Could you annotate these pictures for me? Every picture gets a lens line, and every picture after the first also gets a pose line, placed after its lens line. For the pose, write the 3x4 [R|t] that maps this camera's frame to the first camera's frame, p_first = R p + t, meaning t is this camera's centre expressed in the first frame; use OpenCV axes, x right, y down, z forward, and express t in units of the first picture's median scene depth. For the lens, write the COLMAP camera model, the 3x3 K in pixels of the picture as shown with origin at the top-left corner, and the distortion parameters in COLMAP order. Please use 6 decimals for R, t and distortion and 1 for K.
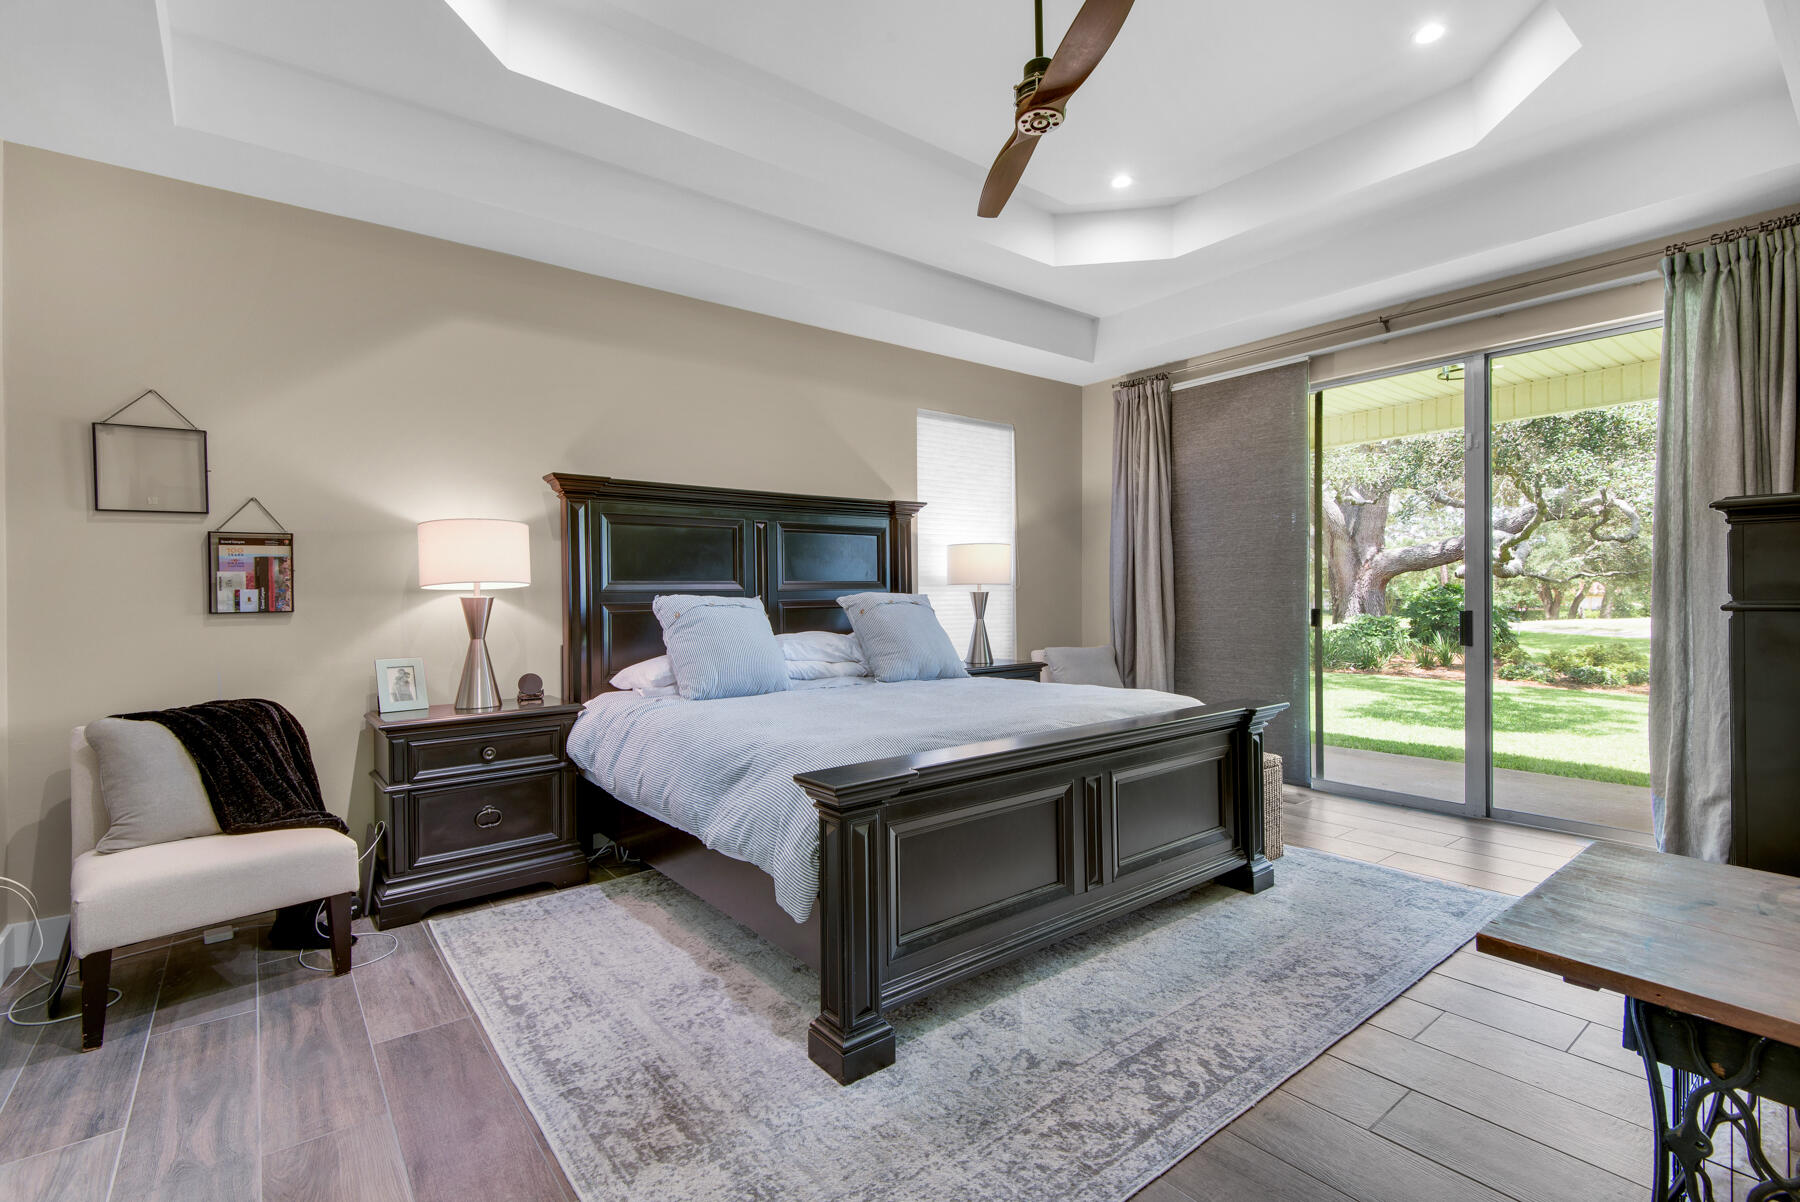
lens RADIAL K [[835.9, 0, 933.7], [0, 835.9, 596.9], [0, 0, 1]] dist [0.000767, -0.000254]
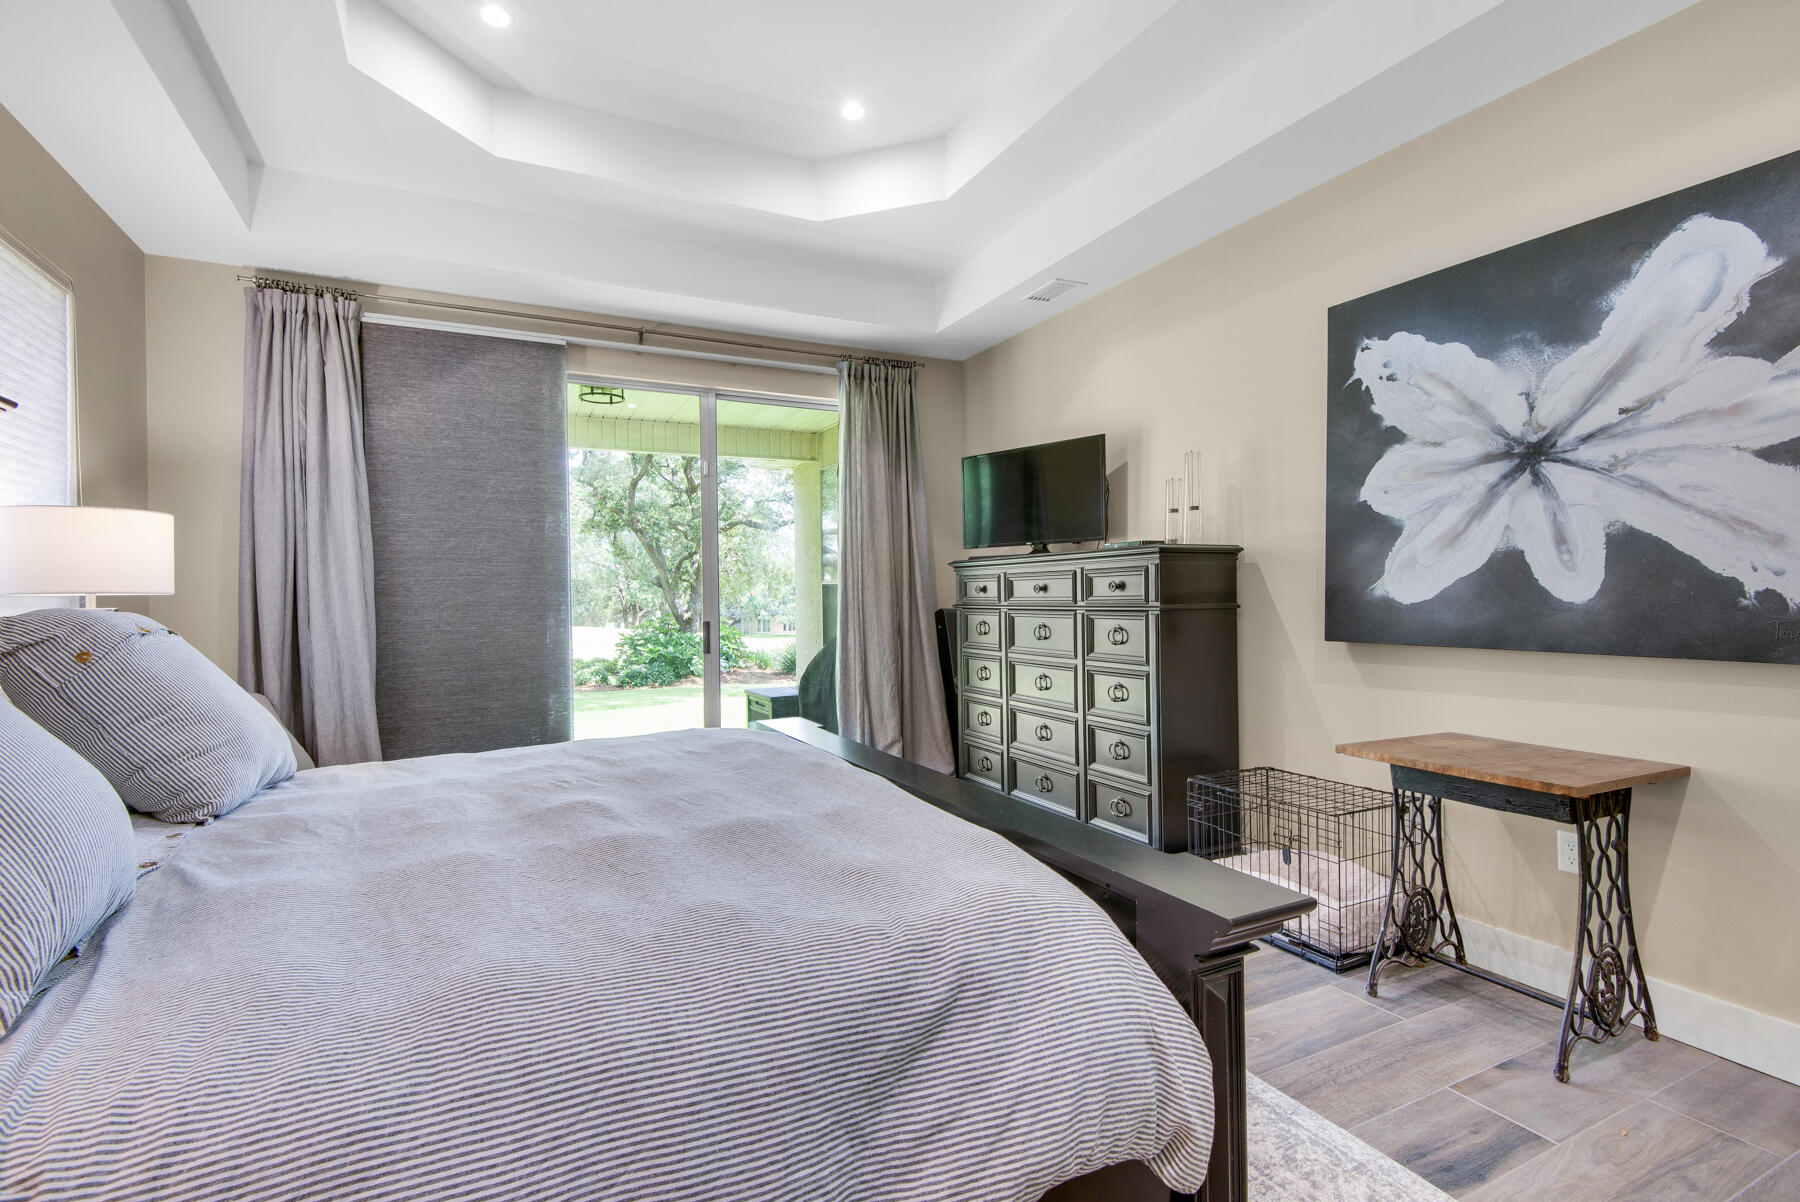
lens RADIAL K [[796.9, 0, 900.0], [0, 796.9, 601.0], [0, 0, 1]] dist [0.001165, 0.000059]
pose [[0.231607, 0.001861, 0.972808, -0.497313], [0.014601, 0.999879, -0.005389, -0.002253], [-0.972700, 0.015452, 0.231552, 0.780763]]
